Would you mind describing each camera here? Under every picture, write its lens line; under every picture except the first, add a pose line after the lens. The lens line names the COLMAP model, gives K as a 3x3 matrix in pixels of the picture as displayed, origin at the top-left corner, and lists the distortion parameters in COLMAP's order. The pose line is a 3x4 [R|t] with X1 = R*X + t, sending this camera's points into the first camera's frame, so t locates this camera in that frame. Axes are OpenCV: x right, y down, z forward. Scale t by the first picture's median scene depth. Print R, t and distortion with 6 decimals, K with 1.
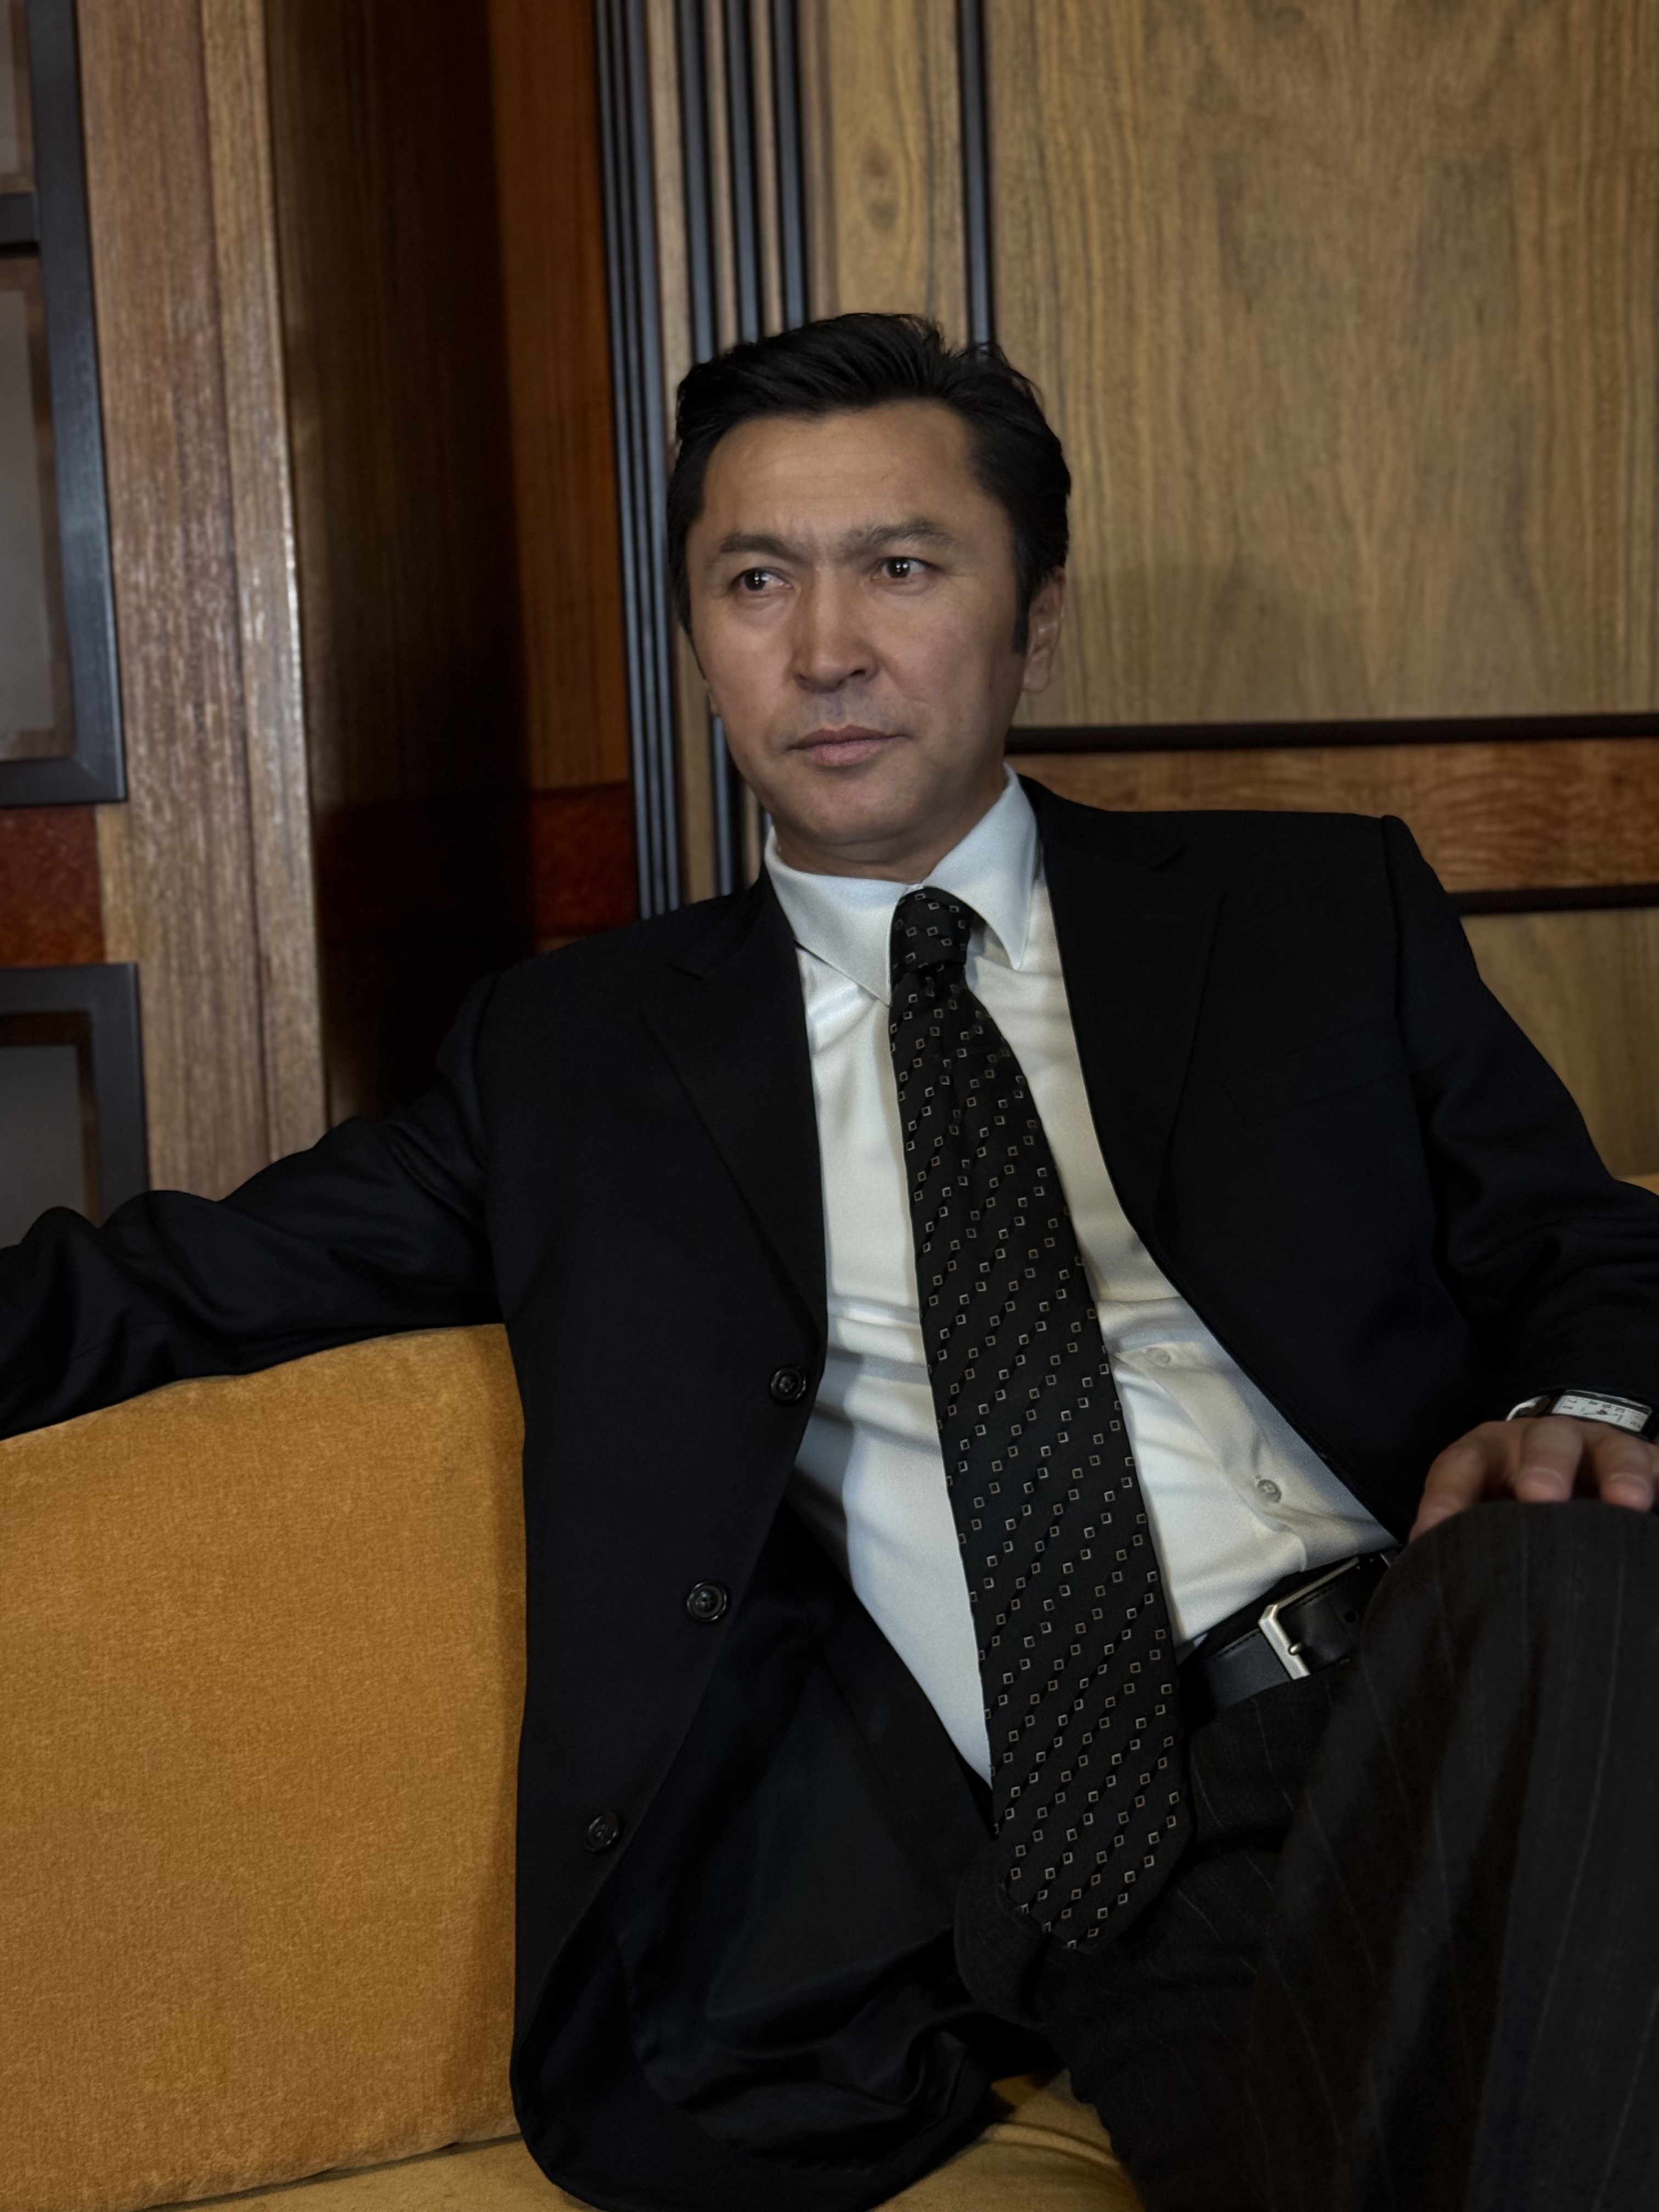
lens RADIAL K [[3130.5, 0, 837.0], [0, 3130.5, 1102.4], [0, 0, 1]] dist [0.108297, 0.000000]
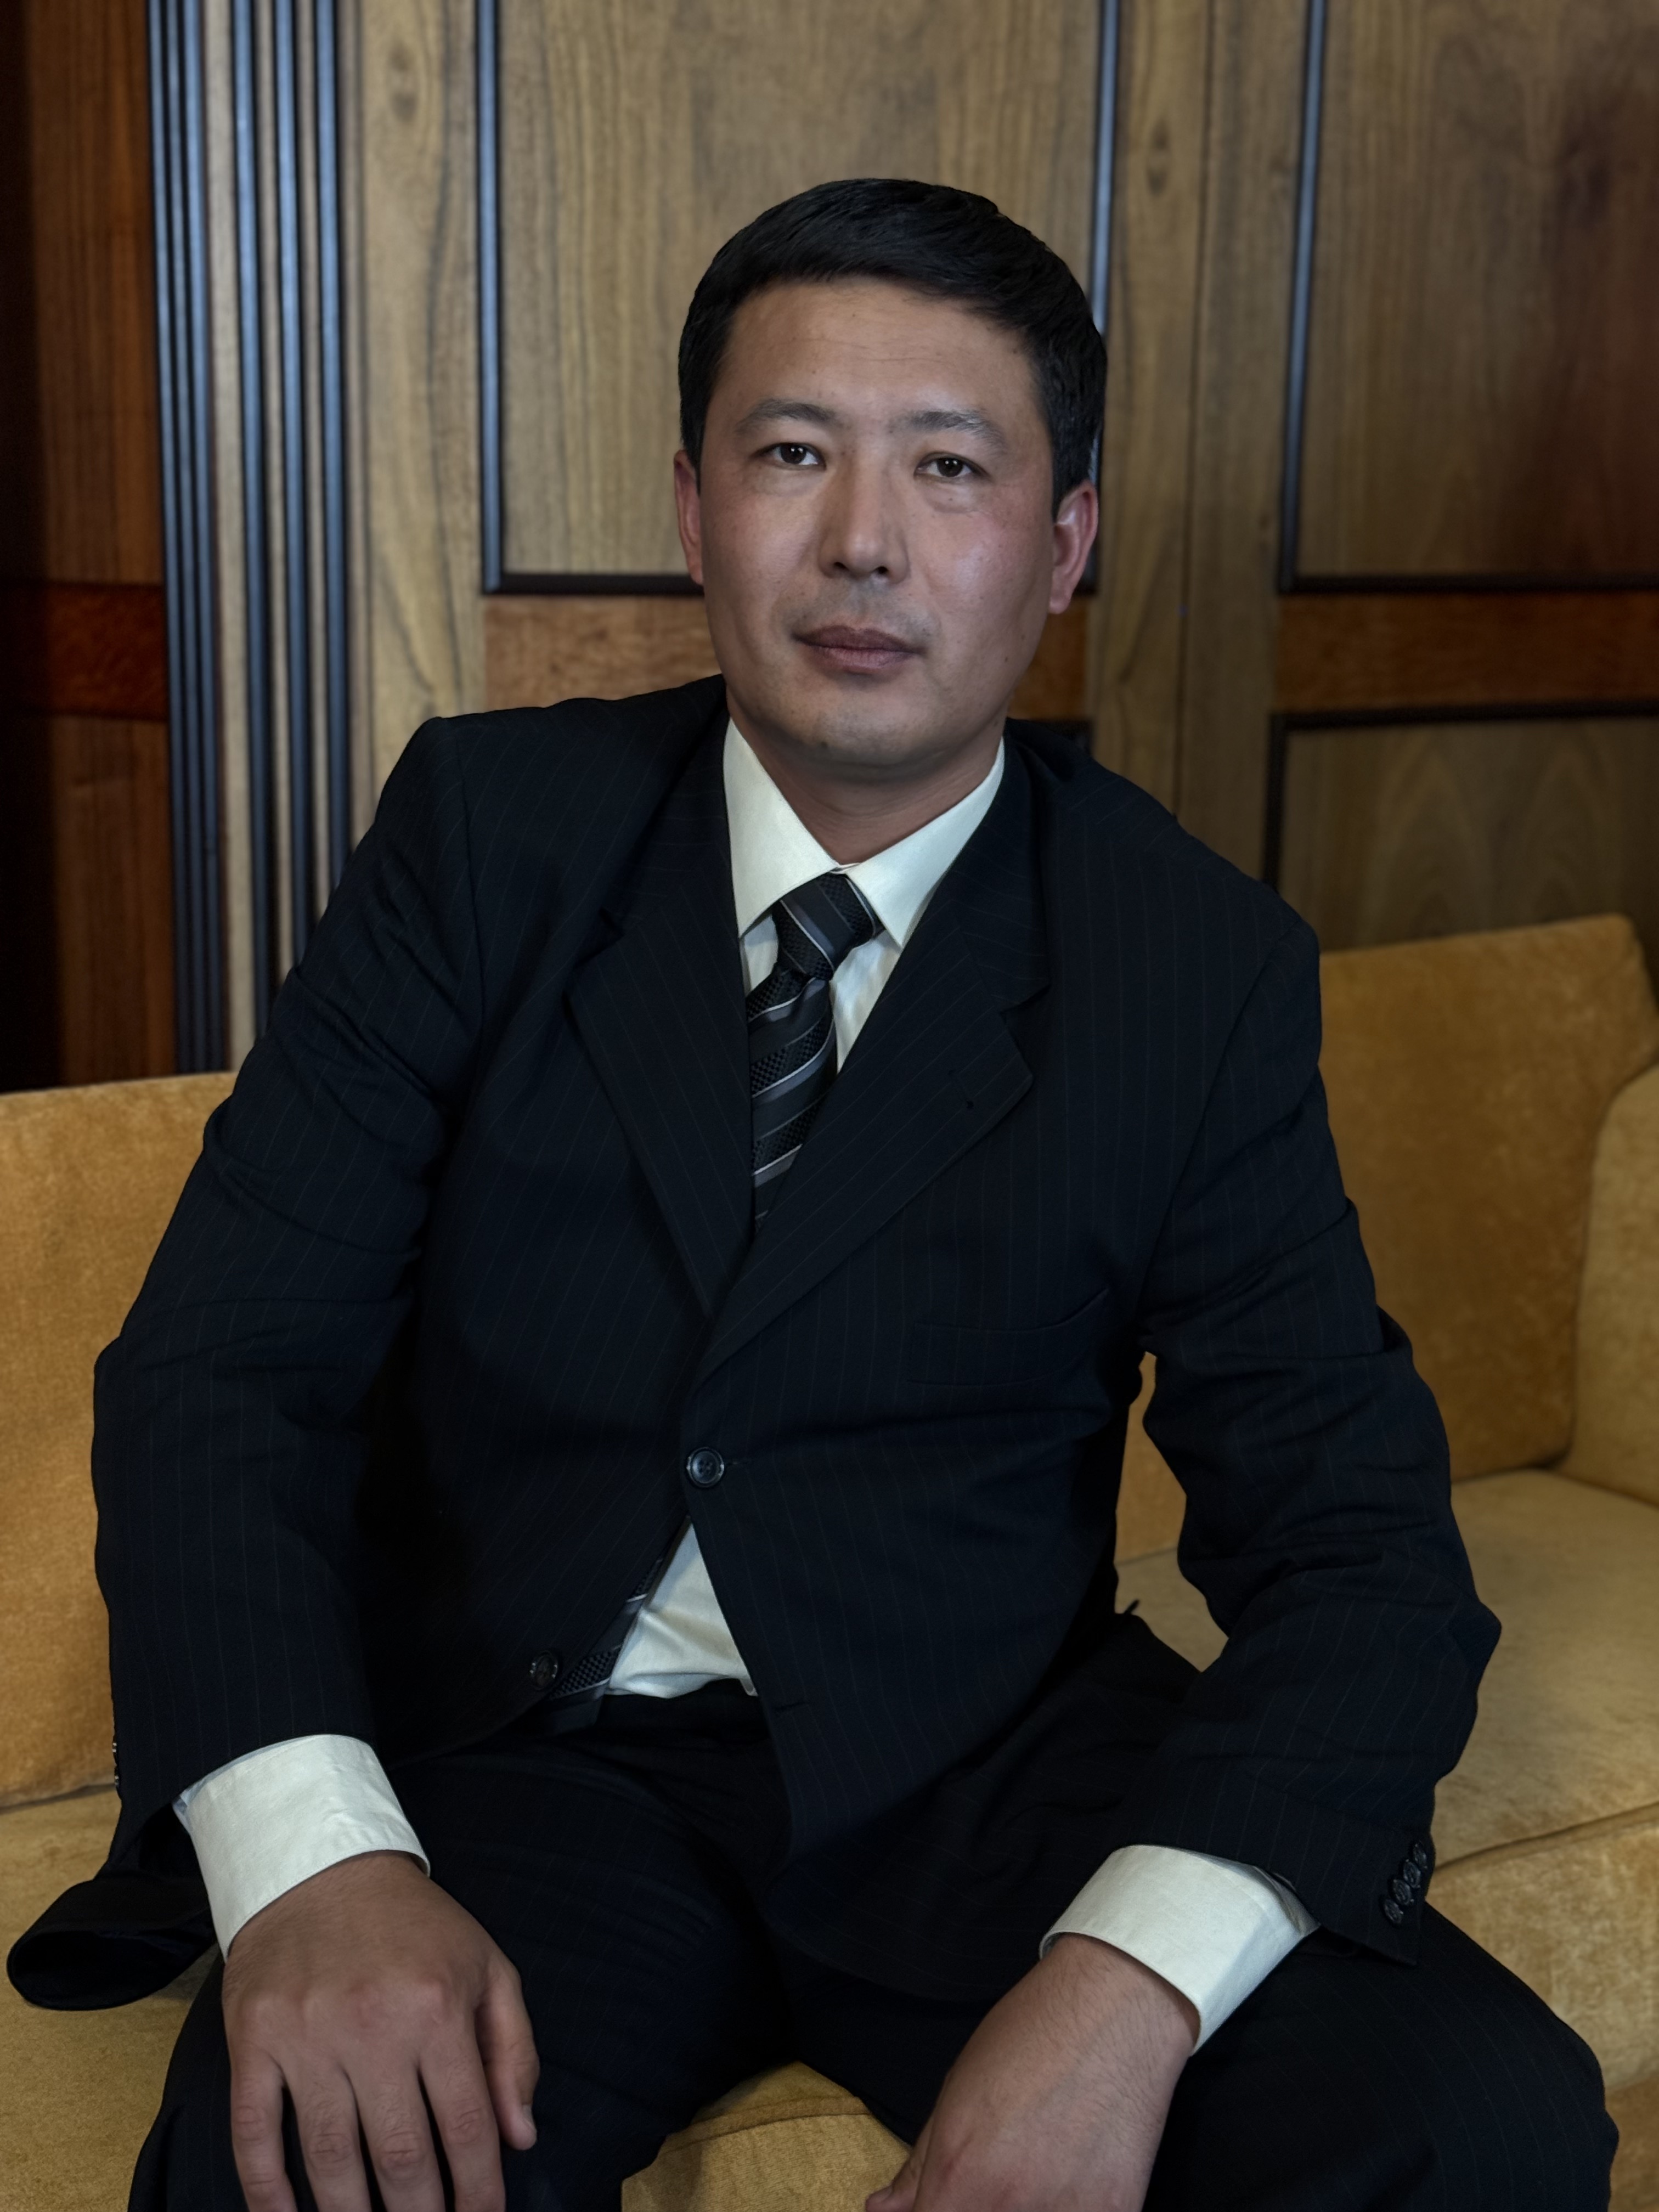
lens RADIAL K [[3130.5, 0, 829.6], [0, 3130.5, 1109.5], [0, 0, 1]] dist [0.108297, 0.000000]
pose [[0.975165, 0.018179, 0.220732, -0.079278], [-0.046826, 0.991019, 0.125253, -0.074631], [-0.216472, -0.132478, 0.967259, -0.168245]]
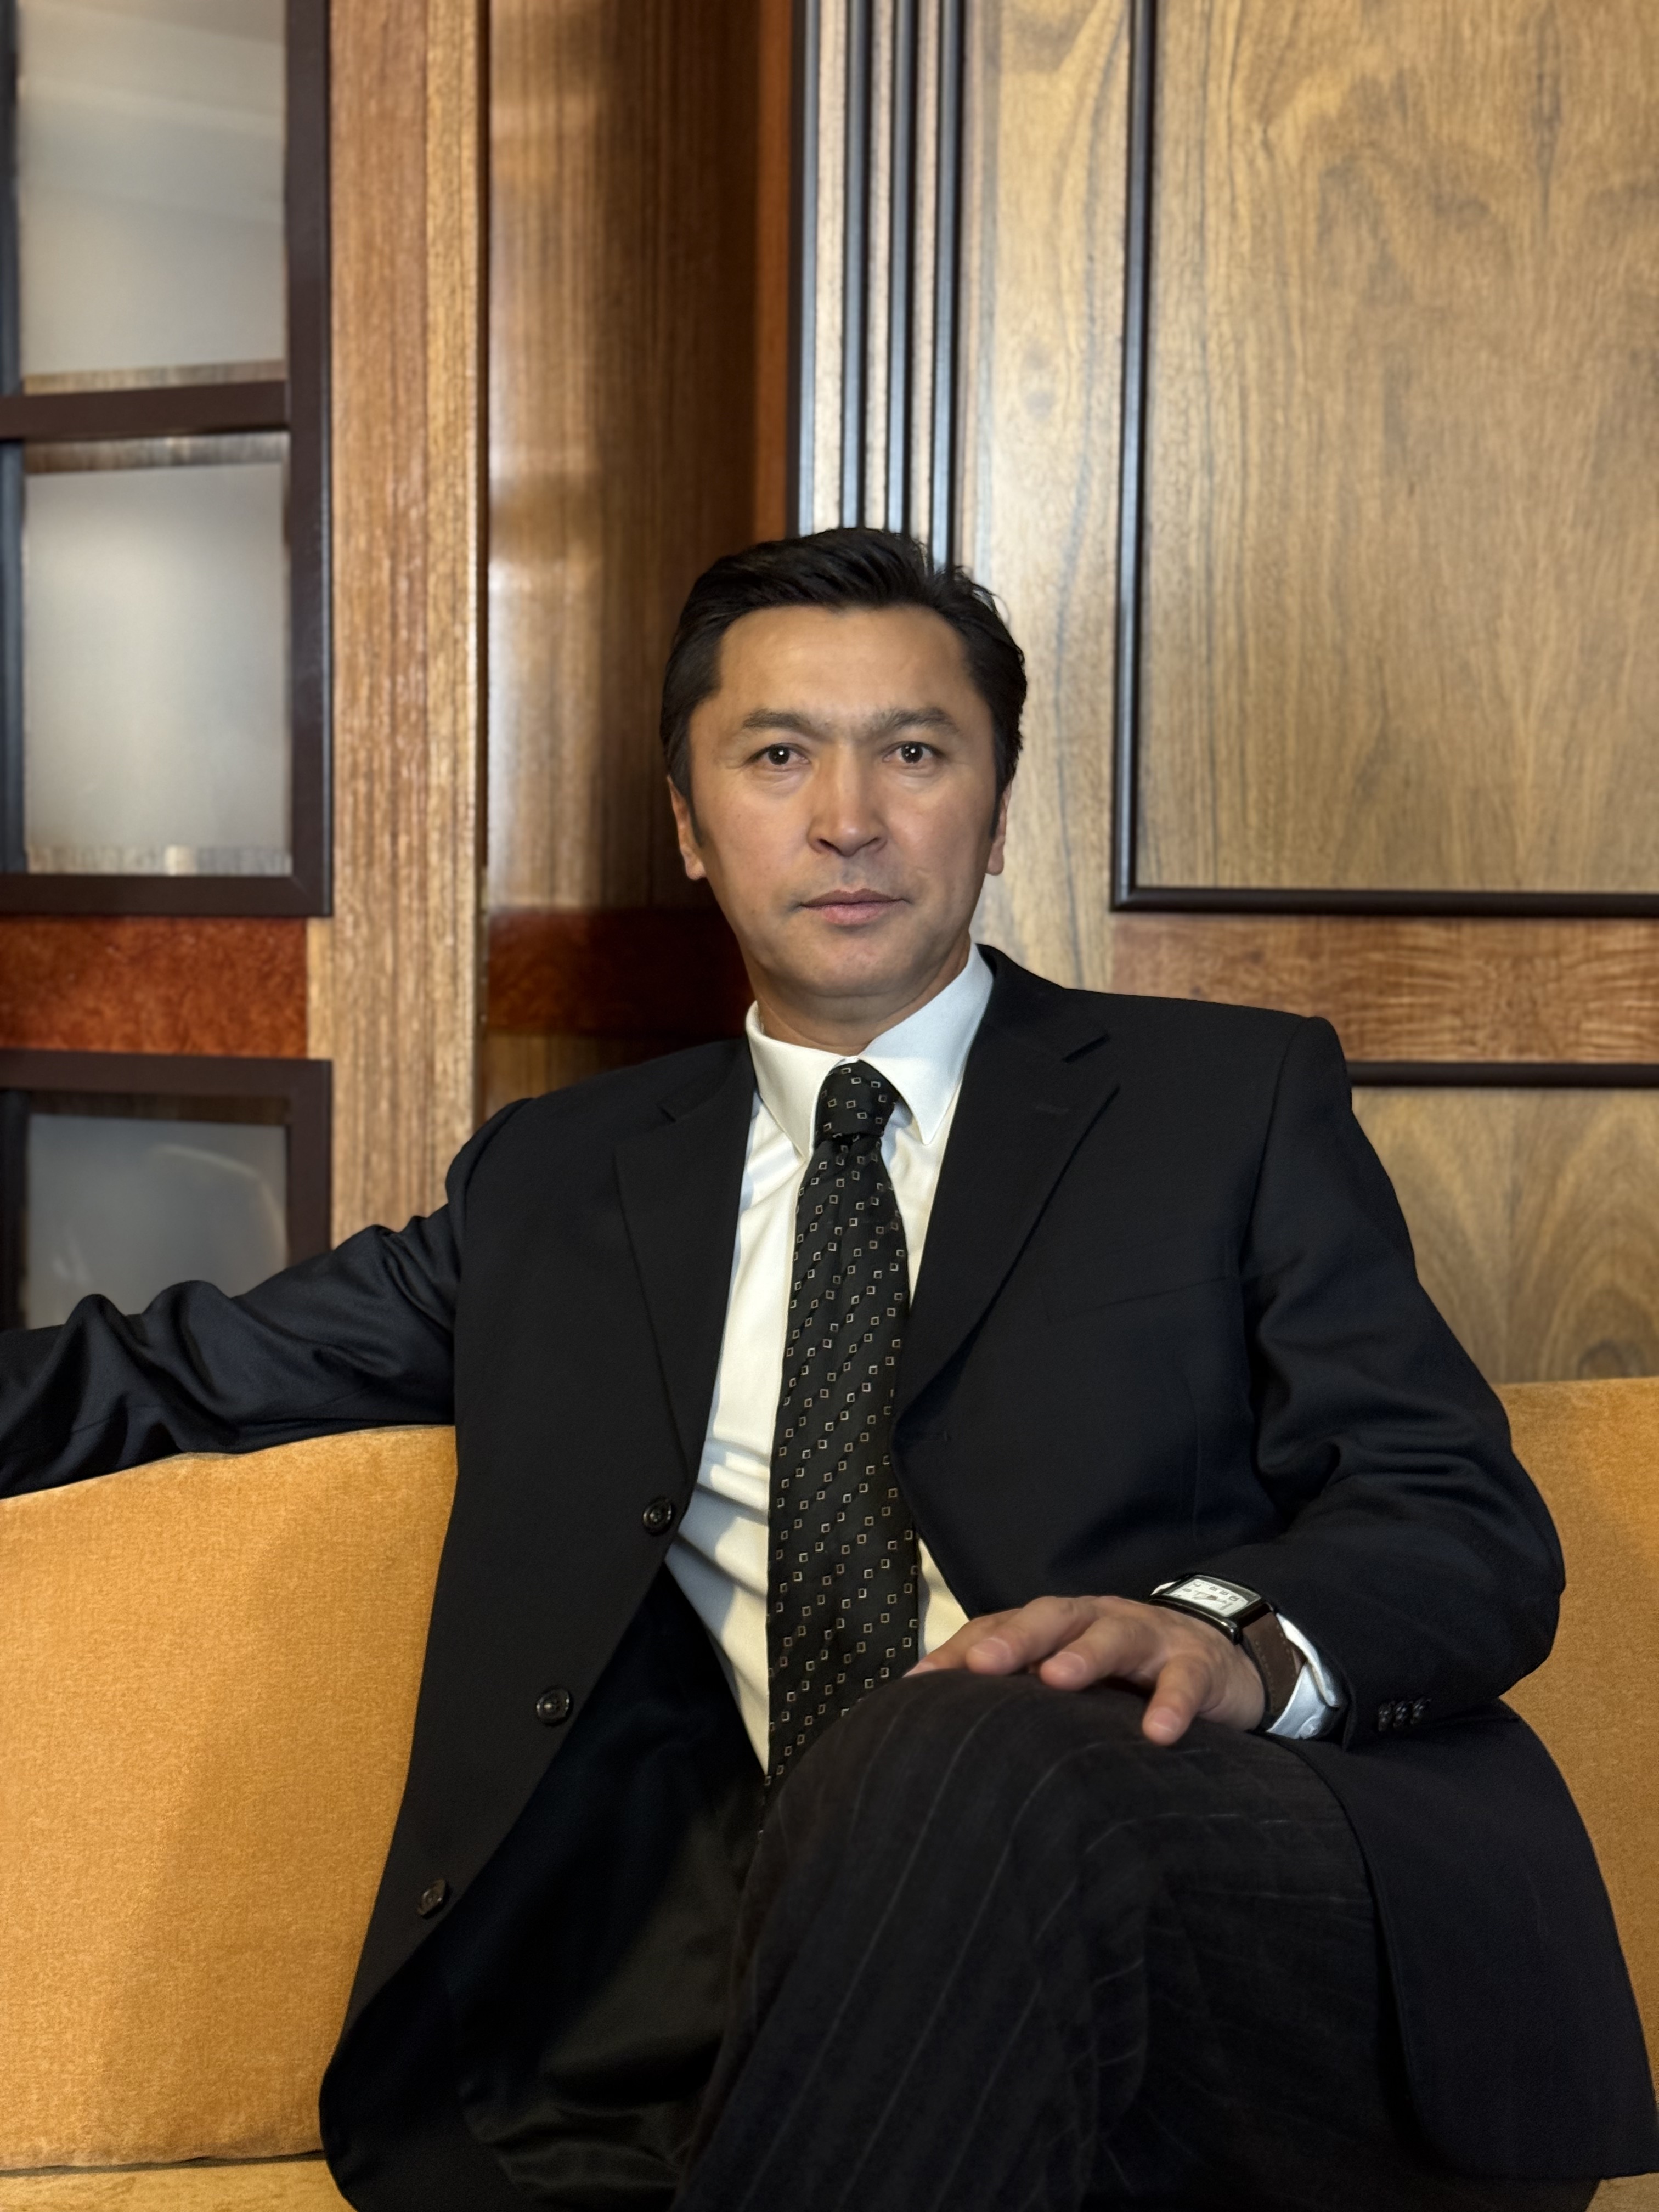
lens RADIAL K [[3130.5, 0, 919.6], [0, 3130.5, 1116.9], [0, 0, 1]] dist [0.108297, 0.000000]
pose [[0.967719, 0.073092, -0.241201, 0.245754], [-0.069155, 0.997299, 0.024760, -0.063657], [0.242359, -0.007281, 0.970159, -0.043231]]
